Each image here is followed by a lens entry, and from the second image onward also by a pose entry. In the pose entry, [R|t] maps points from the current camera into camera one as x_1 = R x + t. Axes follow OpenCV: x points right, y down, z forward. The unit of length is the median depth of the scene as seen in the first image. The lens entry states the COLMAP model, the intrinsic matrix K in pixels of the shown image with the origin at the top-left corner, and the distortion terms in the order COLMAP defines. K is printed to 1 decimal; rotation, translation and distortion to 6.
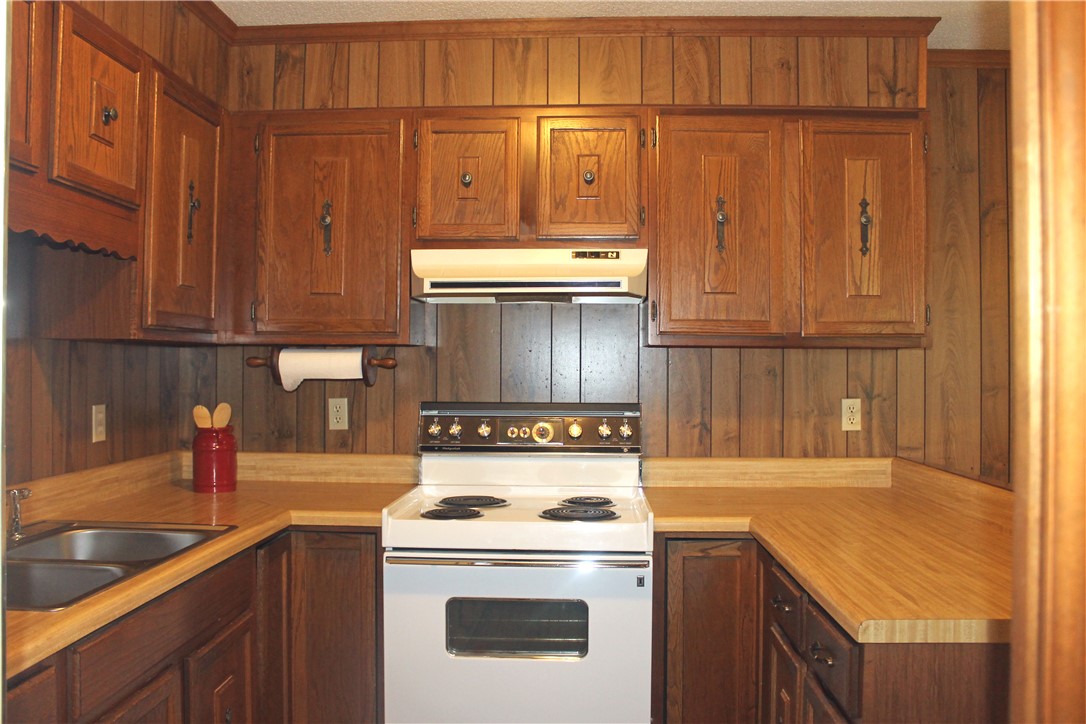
lens RADIAL K [[924.9, 0, 542.8], [0, 924.9, 351.5], [0, 0, 1]] dist [-0.167580, 0.177412]
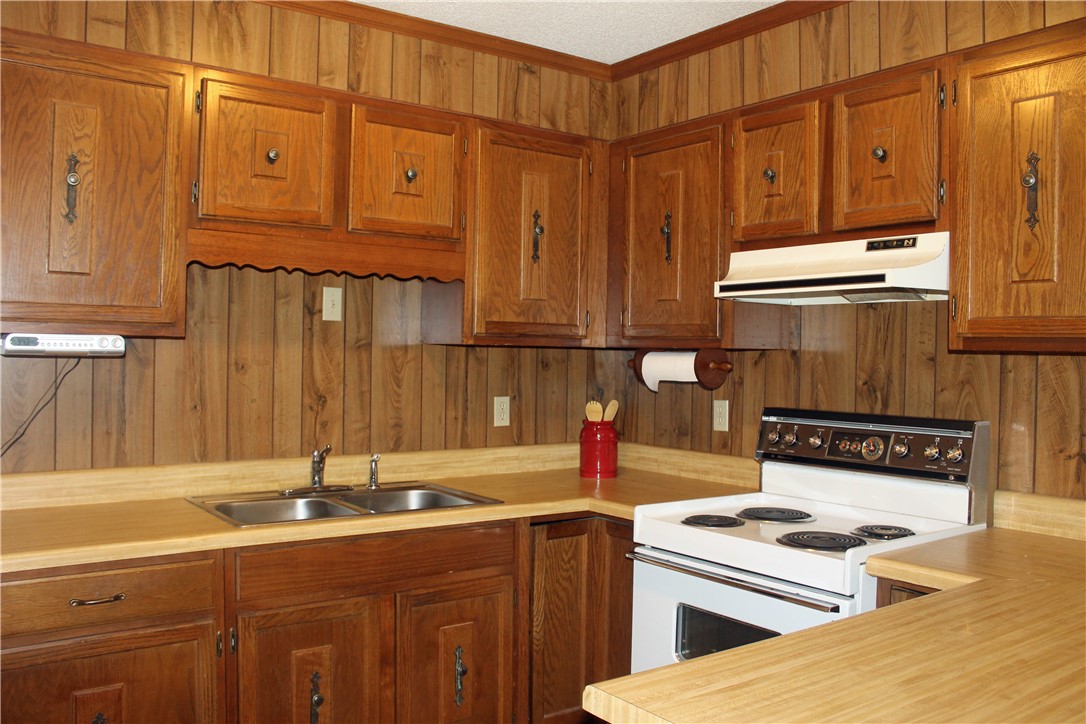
lens RADIAL K [[924.9, 0, 542.8], [0, 924.9, 351.5], [0, 0, 1]] dist [-0.167580, 0.177412]
pose [[0.626583, 0.004133, -0.779344, 0.499937], [-0.004245, 0.999989, 0.001890, -0.005367], [0.779343, 0.002124, 0.626594, 0.221571]]
